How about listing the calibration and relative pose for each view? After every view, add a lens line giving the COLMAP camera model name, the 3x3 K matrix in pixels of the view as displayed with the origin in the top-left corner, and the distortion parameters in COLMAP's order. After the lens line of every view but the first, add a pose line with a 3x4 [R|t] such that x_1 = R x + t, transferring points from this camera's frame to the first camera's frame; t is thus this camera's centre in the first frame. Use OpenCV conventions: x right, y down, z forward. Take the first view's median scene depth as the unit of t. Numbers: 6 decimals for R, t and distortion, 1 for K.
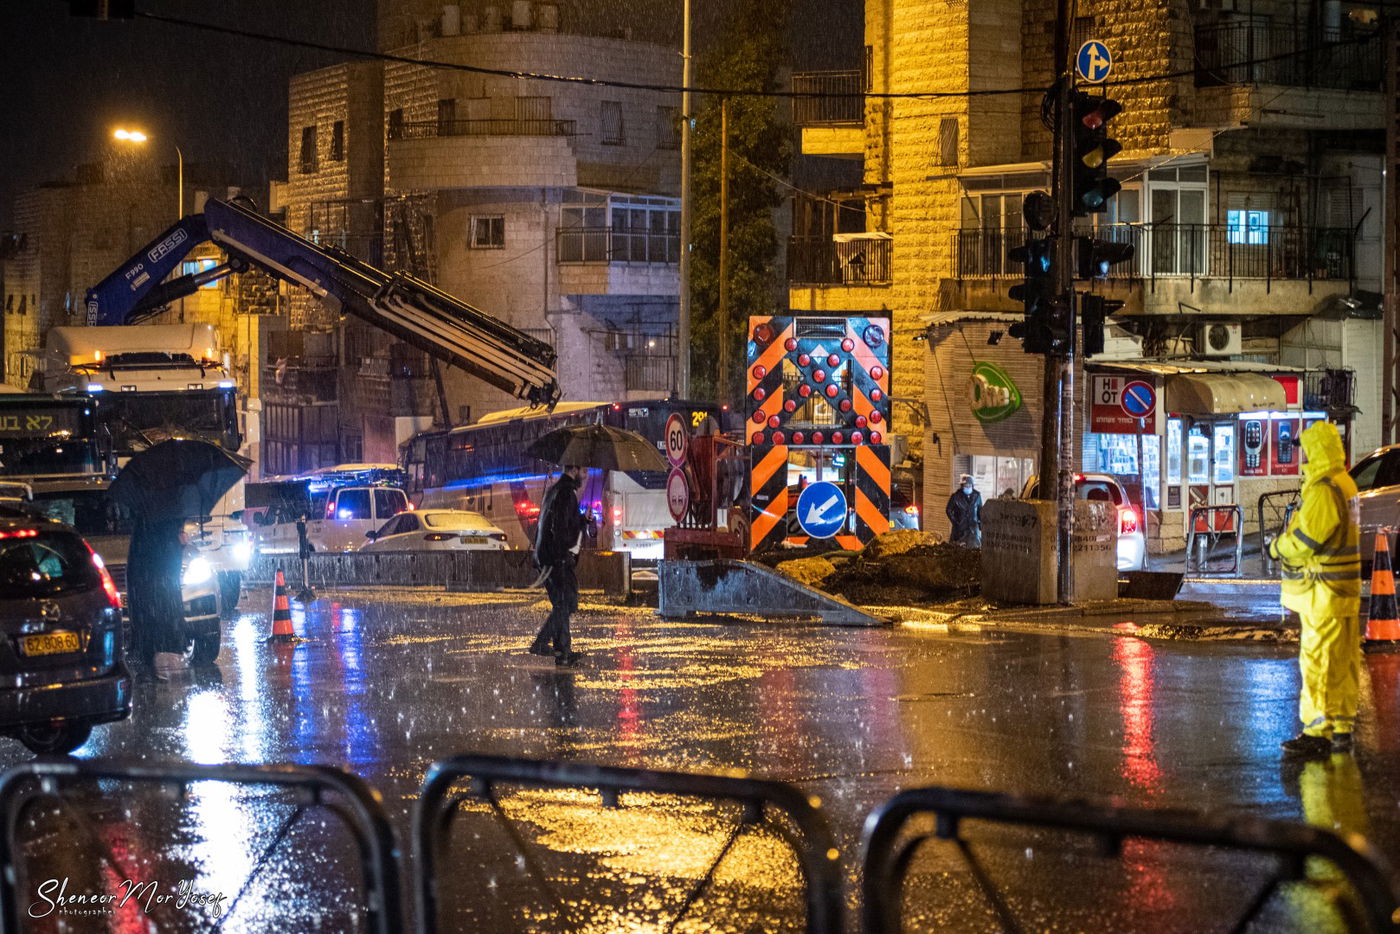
lens RADIAL K [[3215.0, 0, 699.8], [0, 3215.0, 469.9], [0, 0, 1]] dist [-0.613940, 0.000000]
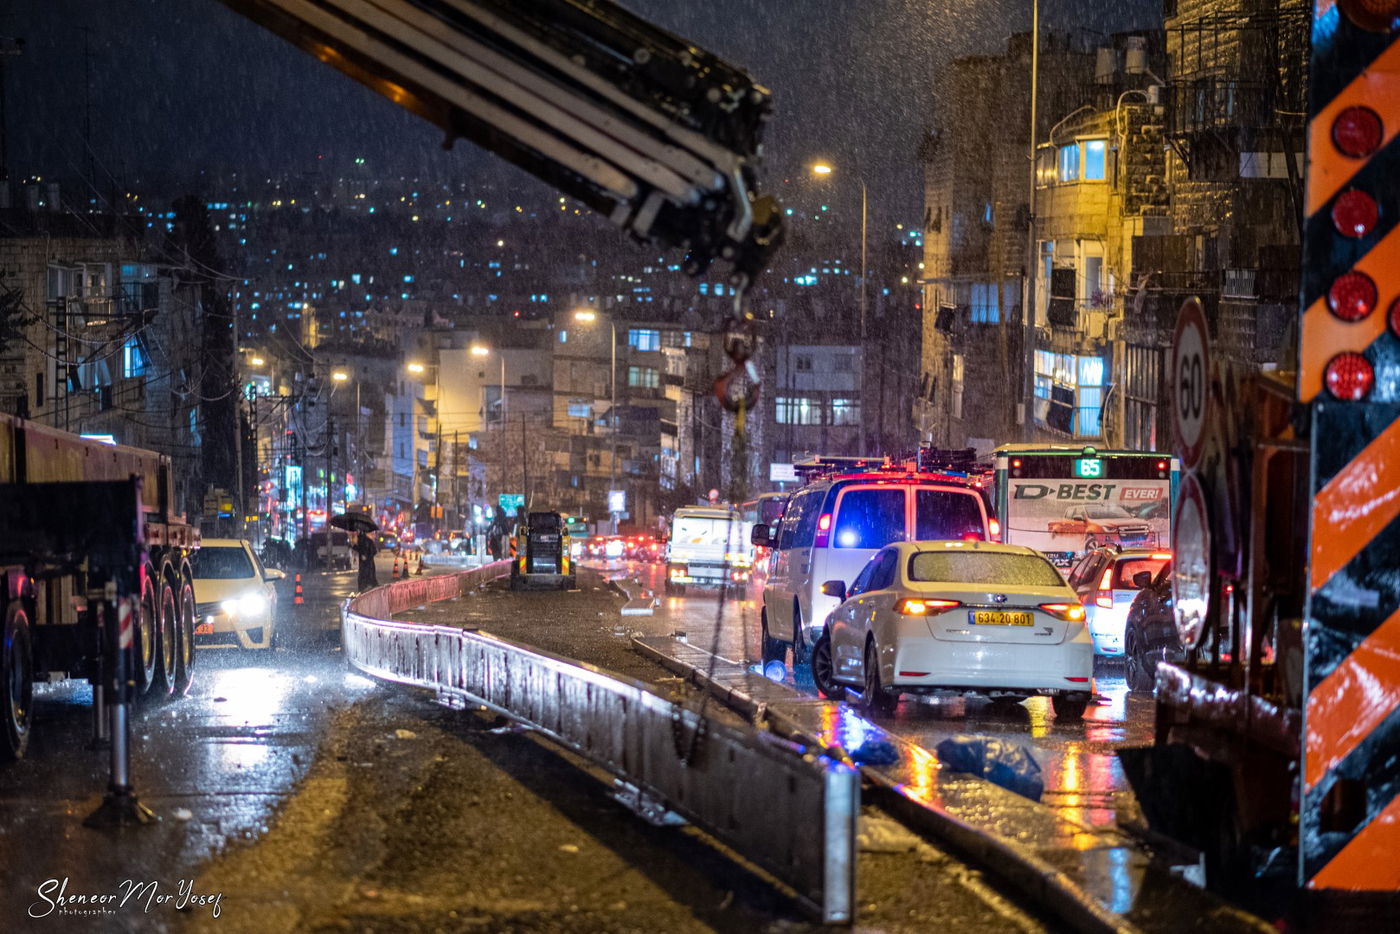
lens RADIAL K [[3480.8, 0, 700.5], [0, 3480.8, 467.9], [0, 0, 1]] dist [0.112732, 0.000000]
pose [[0.942422, 0.024344, -0.333539, 0.045549], [-0.021421, 0.999693, 0.012440, -0.003167], [0.333739, -0.004579, 0.942654, 0.484306]]
